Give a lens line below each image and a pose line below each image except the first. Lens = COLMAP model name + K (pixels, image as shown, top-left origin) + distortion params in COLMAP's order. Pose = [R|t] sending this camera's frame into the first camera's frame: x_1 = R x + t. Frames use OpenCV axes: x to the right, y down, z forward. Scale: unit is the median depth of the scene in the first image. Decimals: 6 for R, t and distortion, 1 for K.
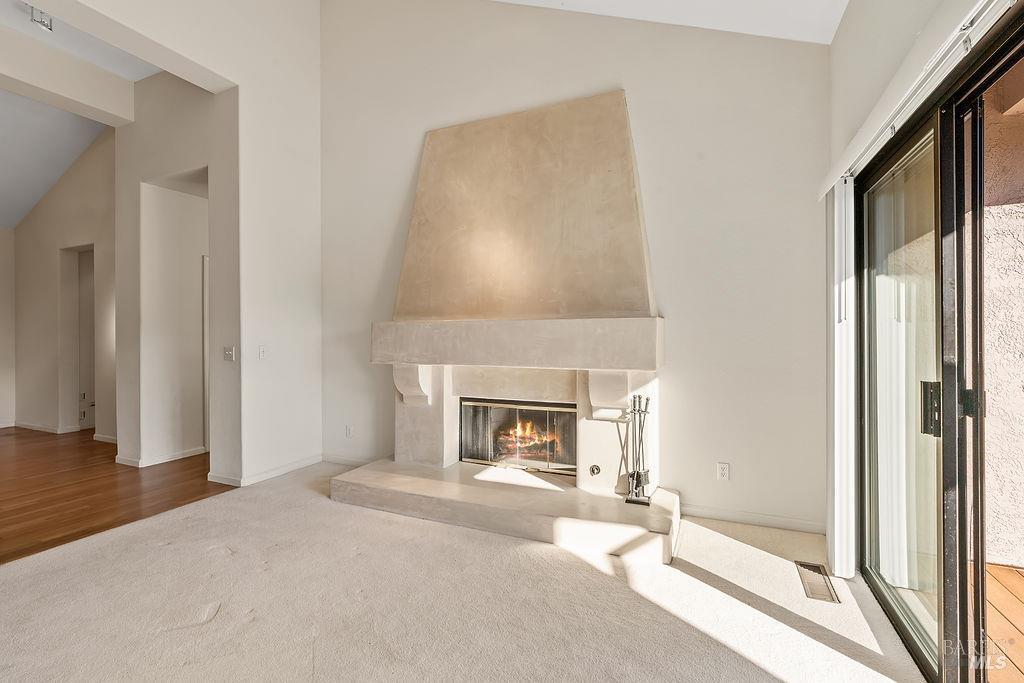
lens RADIAL K [[459.5, 0, 506.6], [0, 459.5, 340.0], [0, 0, 1]] dist [-0.002334, 0.000039]
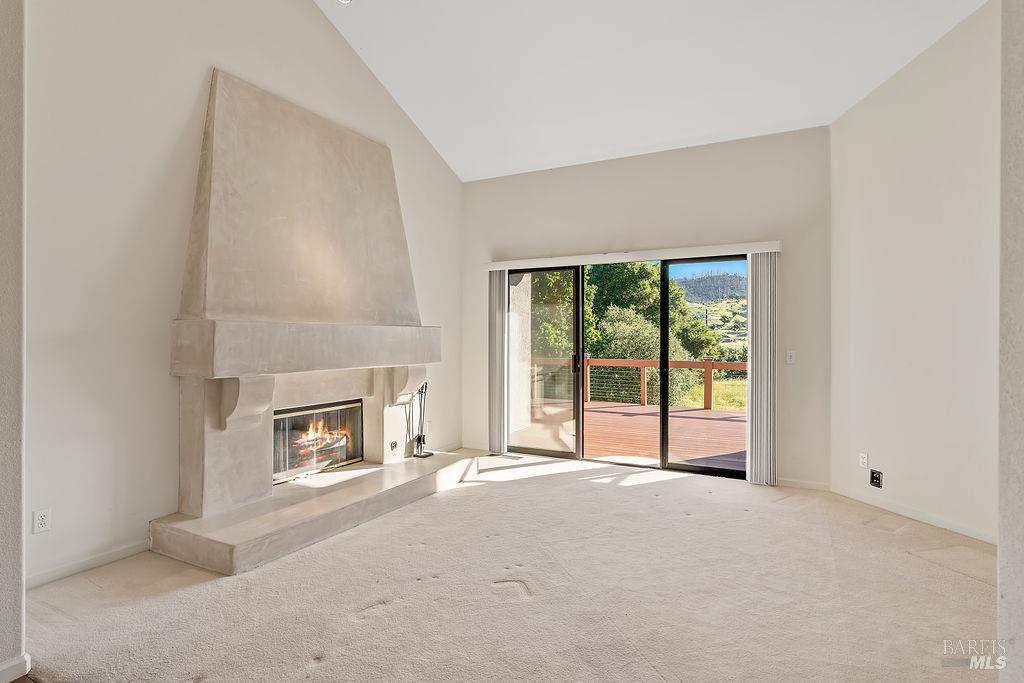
lens RADIAL K [[531.2, 0, 509.3], [0, 531.2, 337.8], [0, 0, 1]] dist [-0.000168, 0.001367]
pose [[0.075560, 0.003530, 0.997135, -1.162826], [0.006704, 0.999969, -0.004048, -0.005668], [-0.997119, 0.006991, 0.075534, 0.528622]]
